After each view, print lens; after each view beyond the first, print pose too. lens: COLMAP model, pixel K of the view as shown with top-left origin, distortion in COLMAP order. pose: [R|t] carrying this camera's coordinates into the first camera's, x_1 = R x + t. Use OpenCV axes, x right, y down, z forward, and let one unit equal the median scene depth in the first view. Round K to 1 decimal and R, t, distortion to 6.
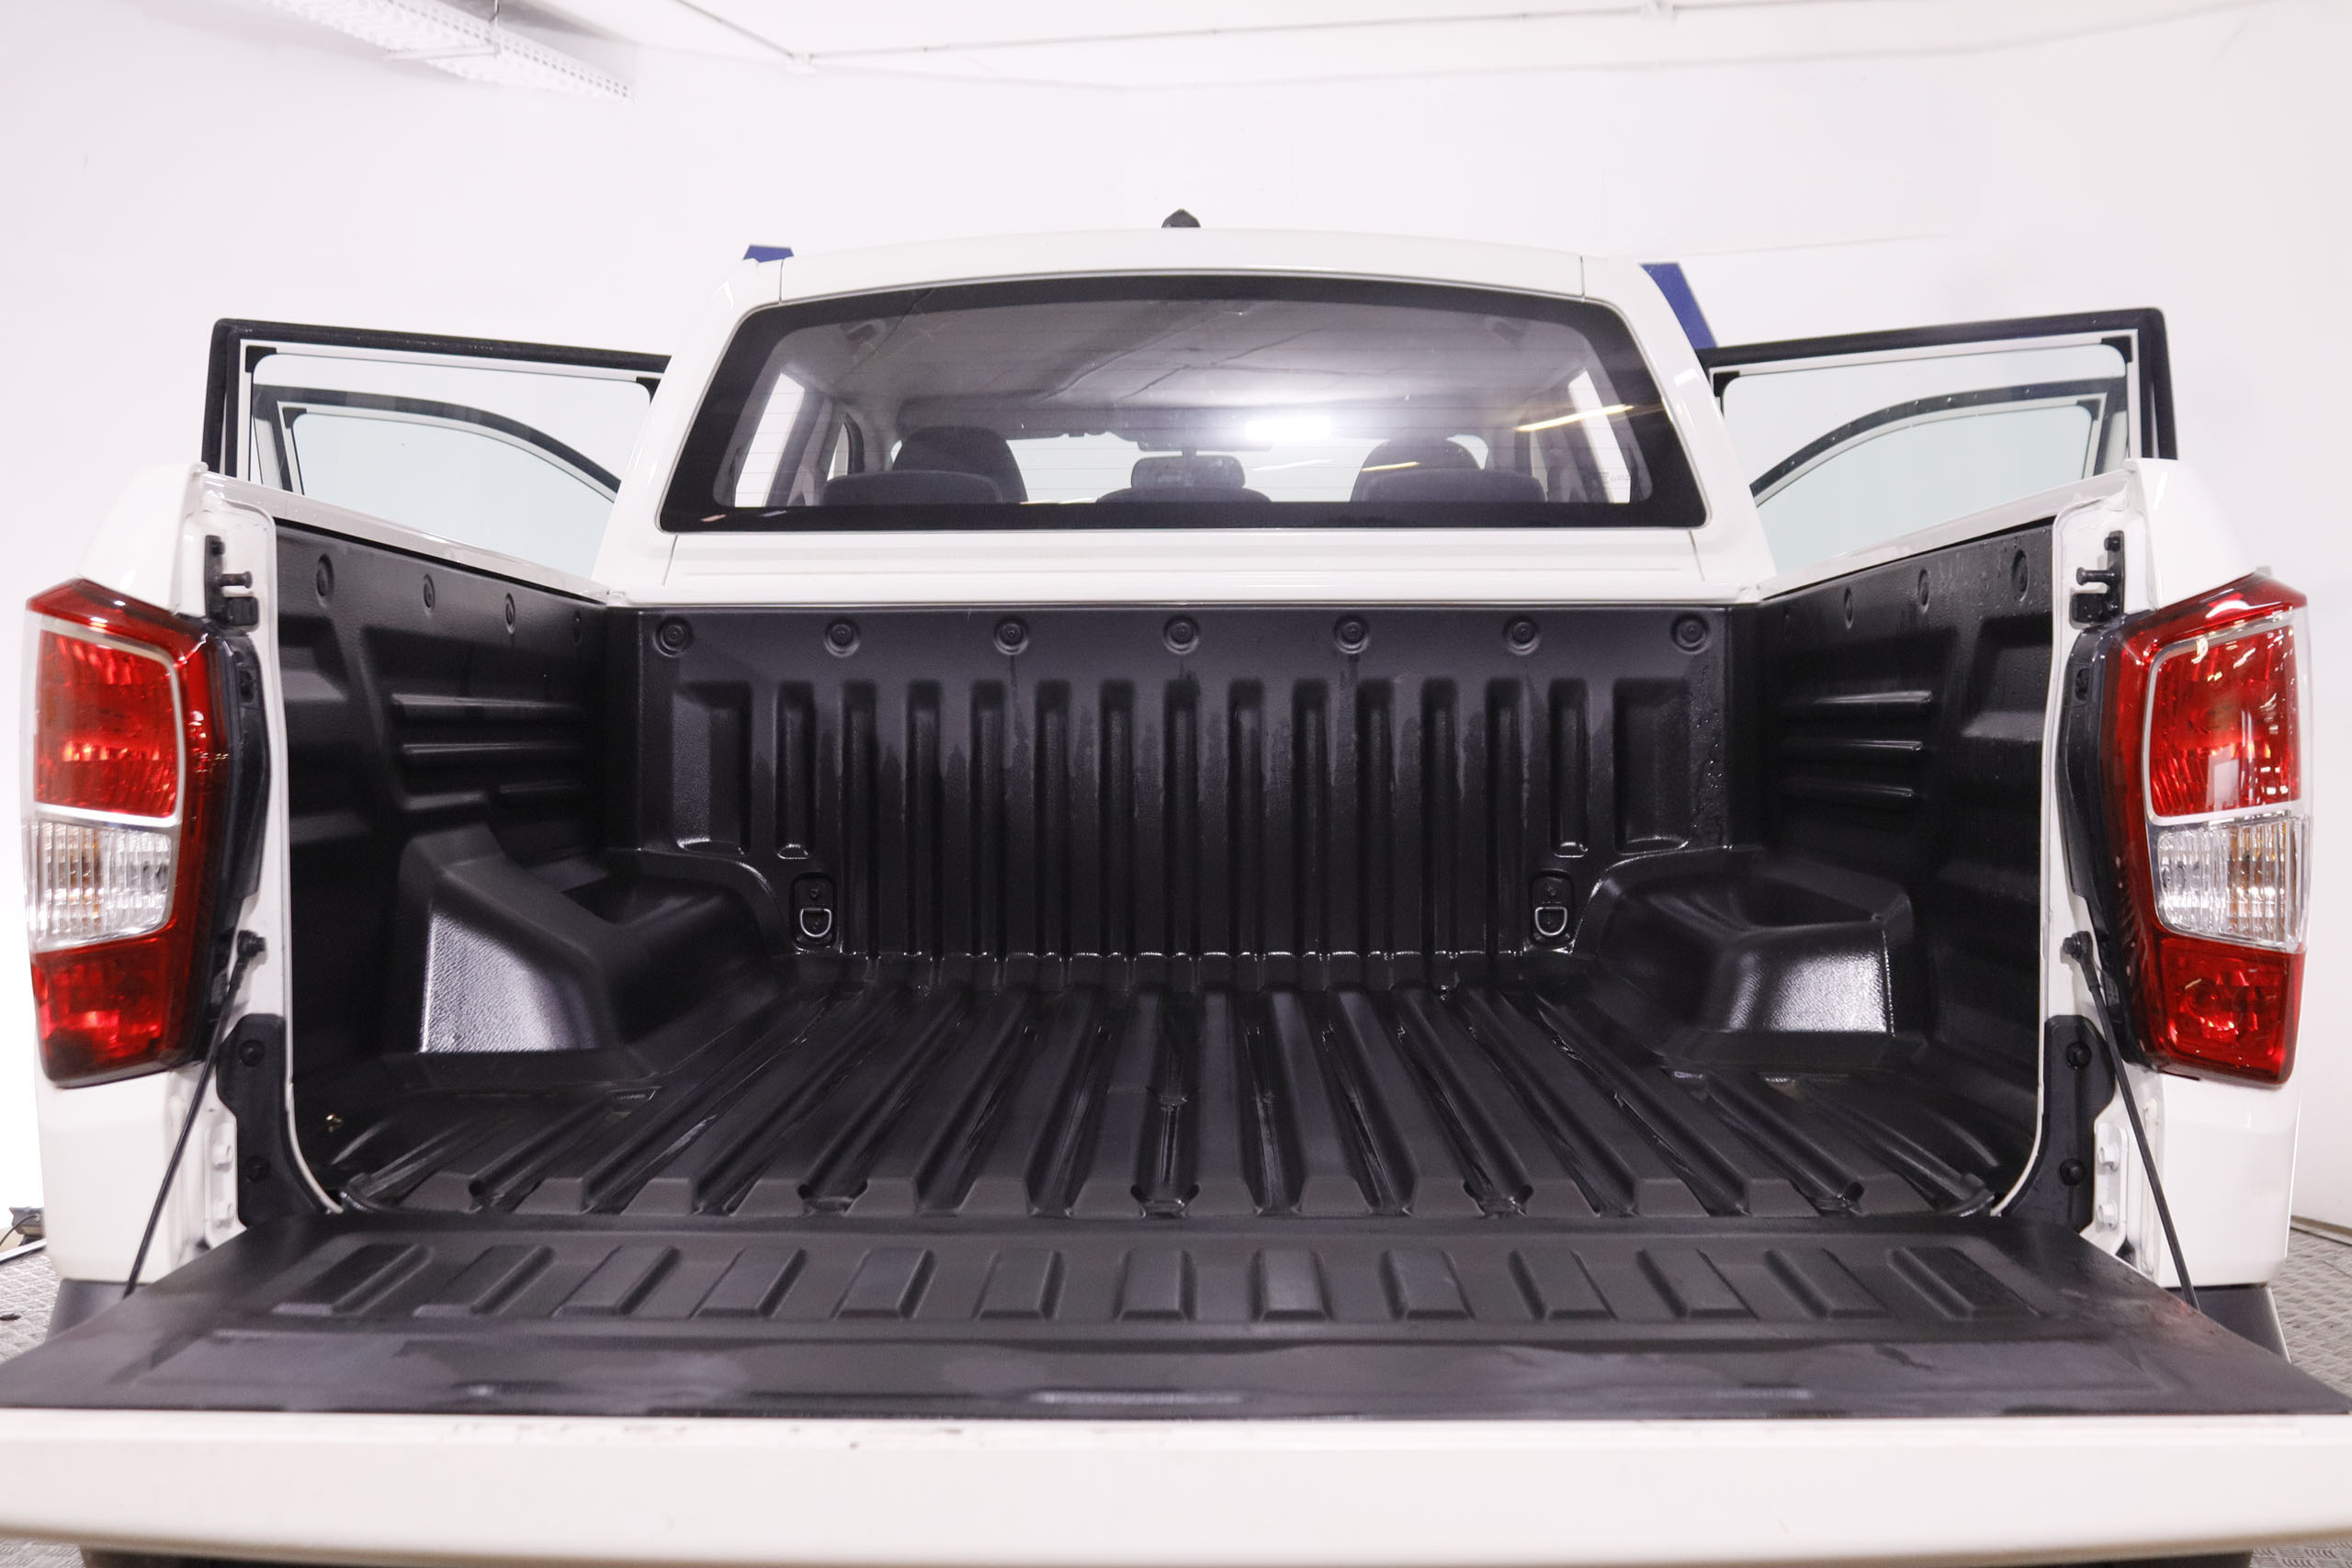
lens RADIAL K [[2644.9, 0, 1176.0], [0, 2644.9, 784.0], [0, 0, 1]] dist [-0.090517, 0.051691]
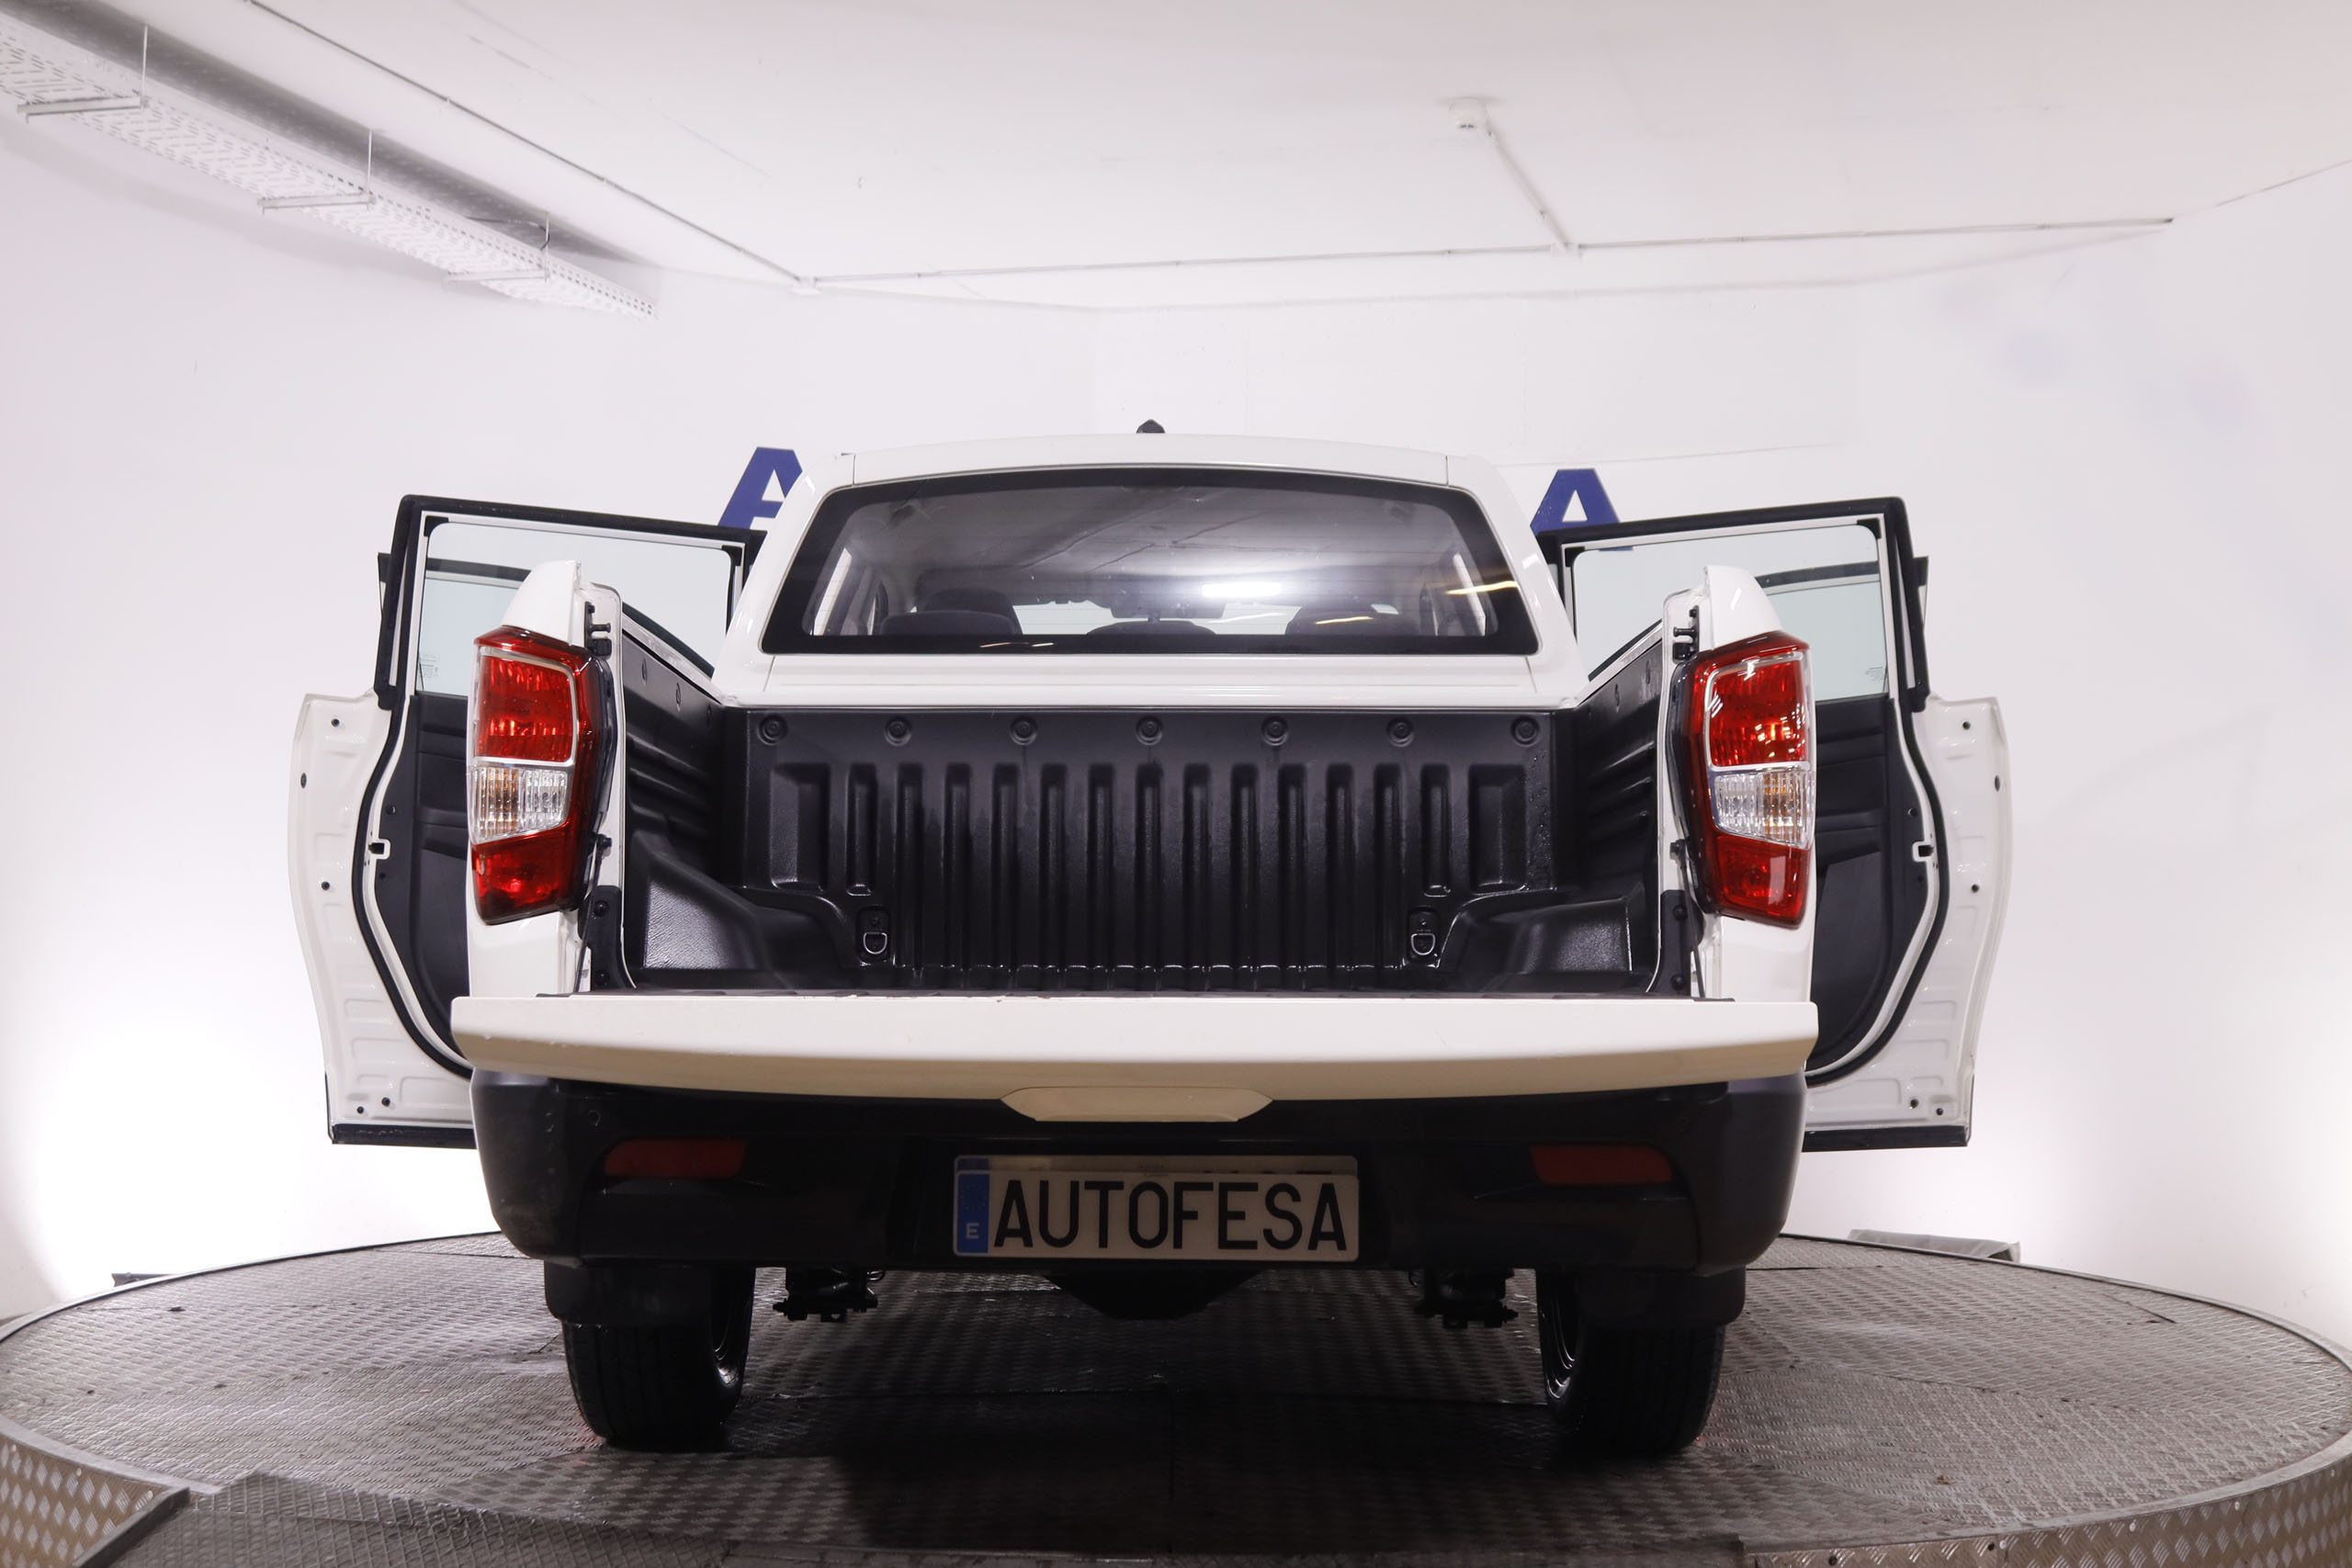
lens RADIAL K [[2942.6, 0, 1175.9], [0, 2942.6, 796.7], [0, 0, 1]] dist [-0.084972, 0.120016]
pose [[0.999873, 0.006089, 0.014705, -0.006244], [-0.004795, 0.996239, -0.086512, 0.105894], [-0.015177, 0.086430, 0.996142, -0.490065]]
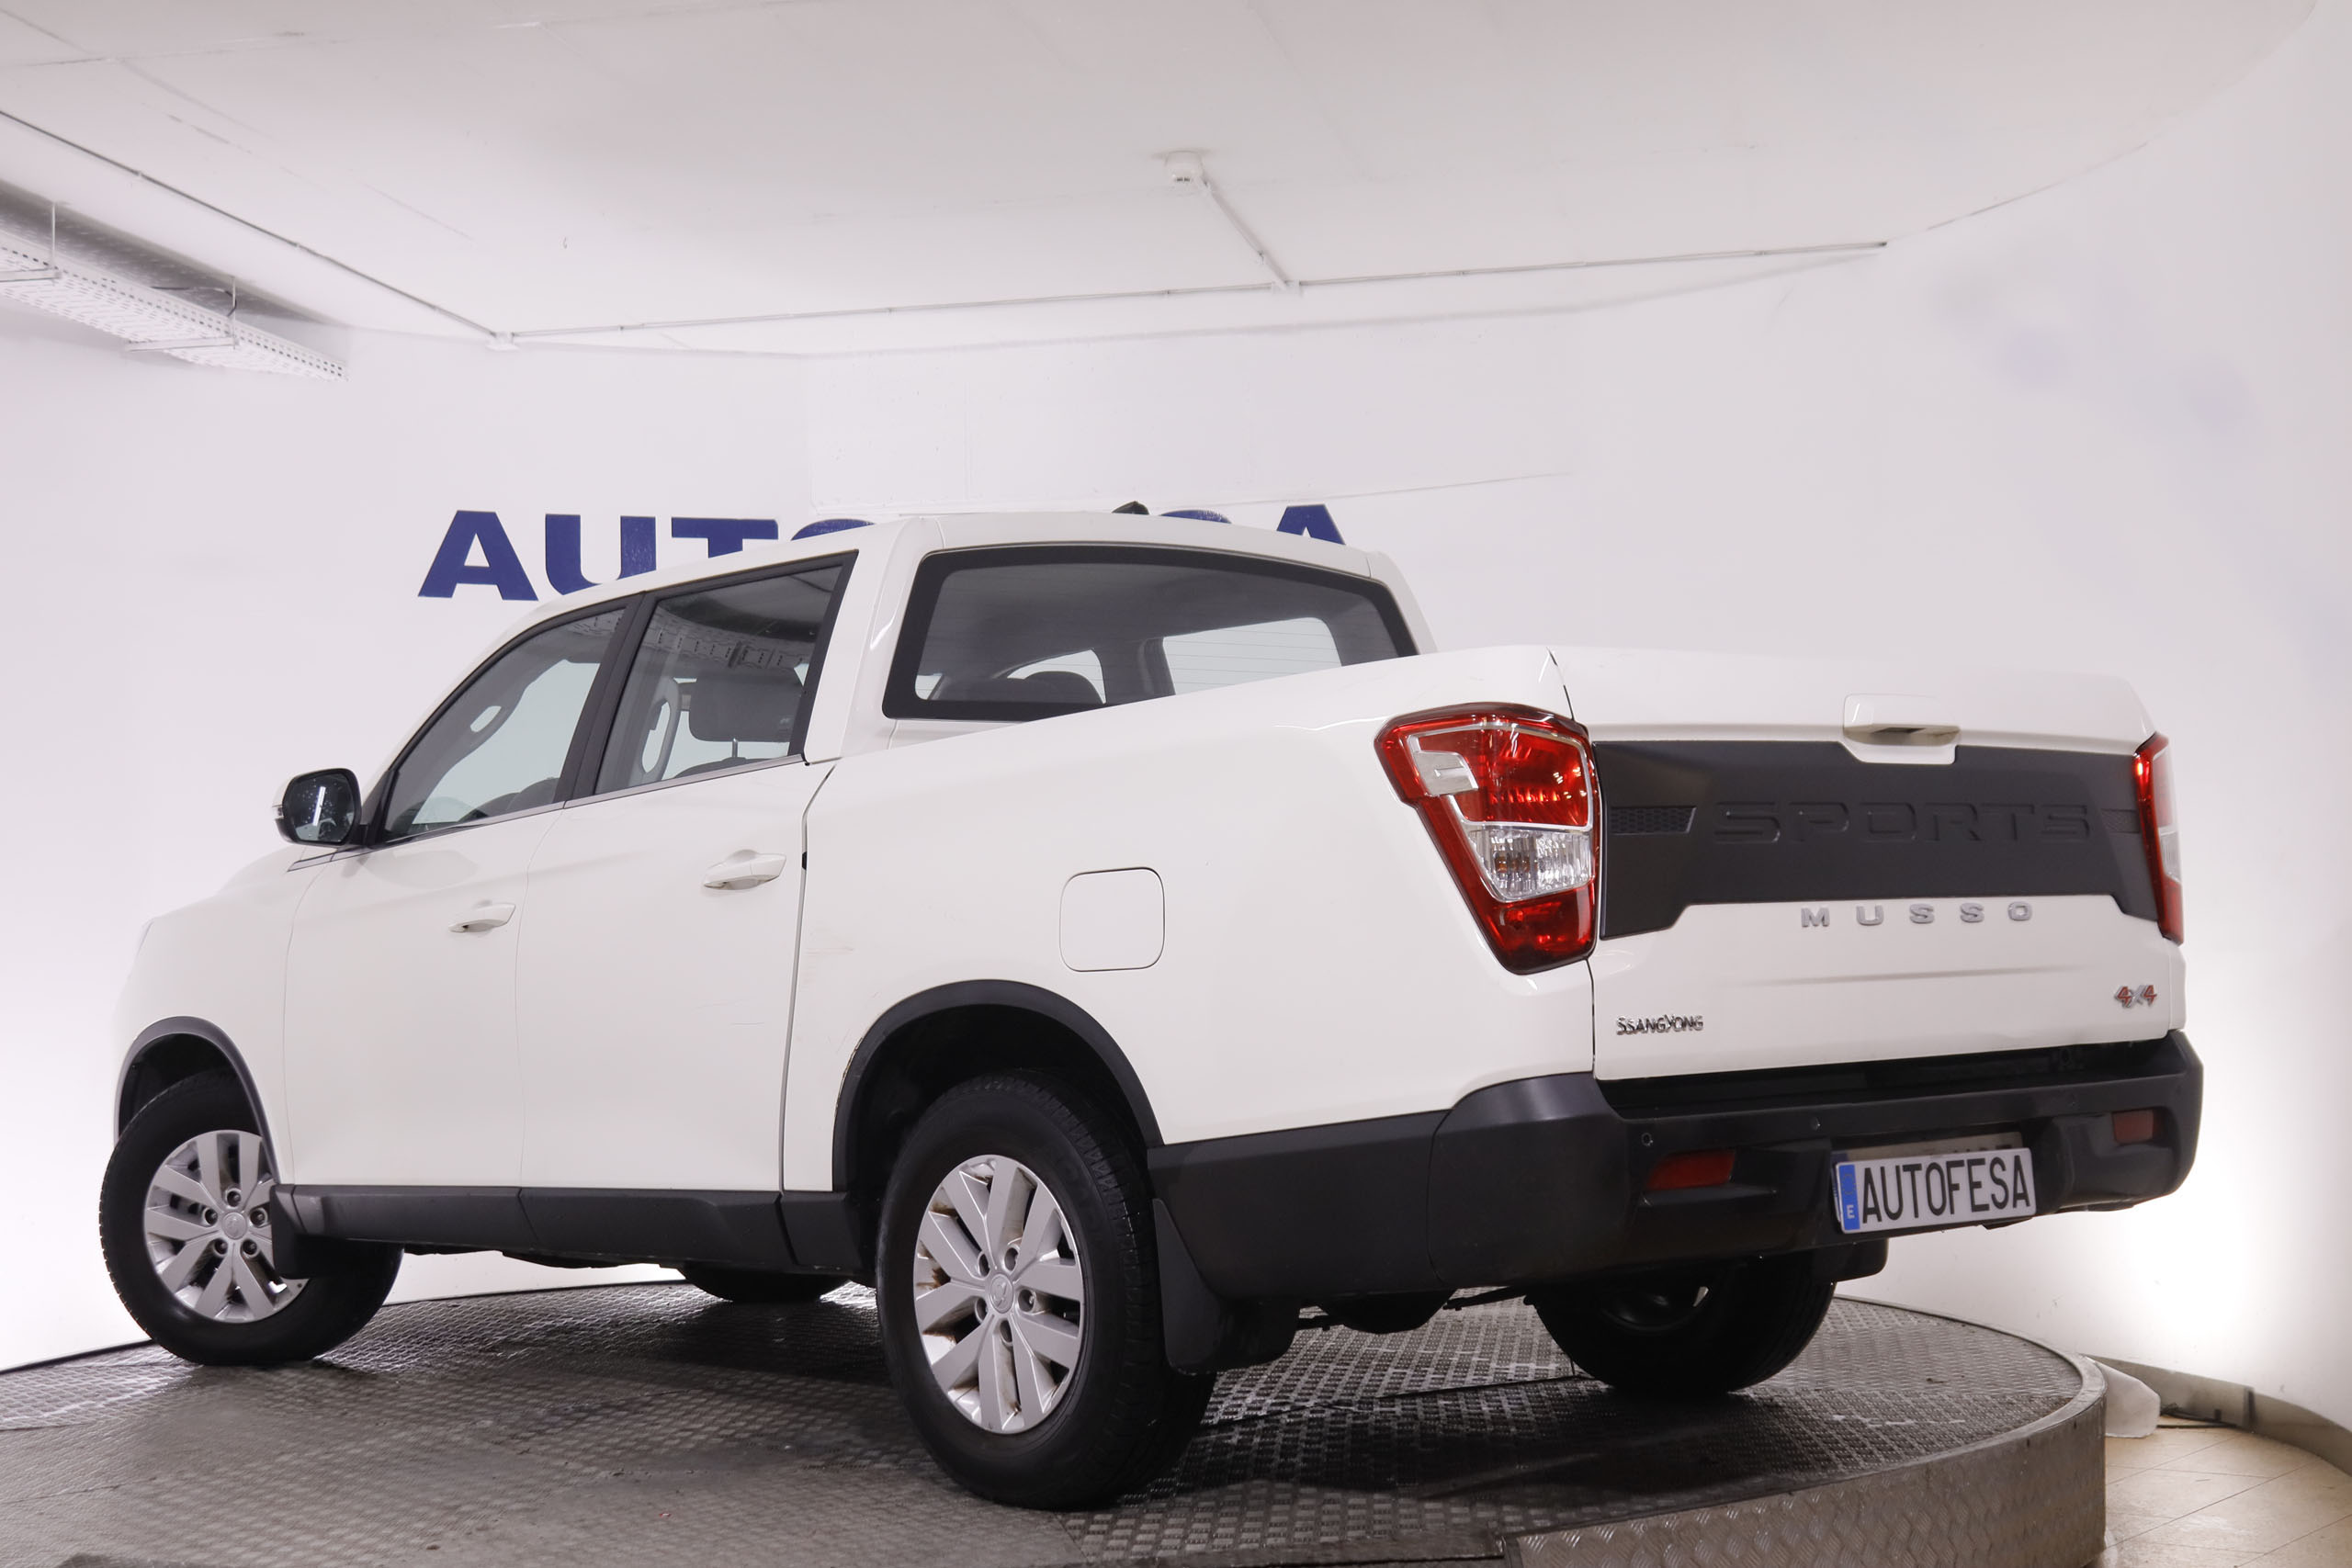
lens RADIAL K [[3292.1, 0, 1176.0], [0, 3292.1, 784.0], [0, 0, 1]] dist [-0.057600, 0.119532]
pose [[0.993969, -0.032494, 0.104739, -0.035195], [0.043315, 0.993763, -0.102753, 0.118072], [-0.100747, 0.106670, 0.989177, -0.725571]]
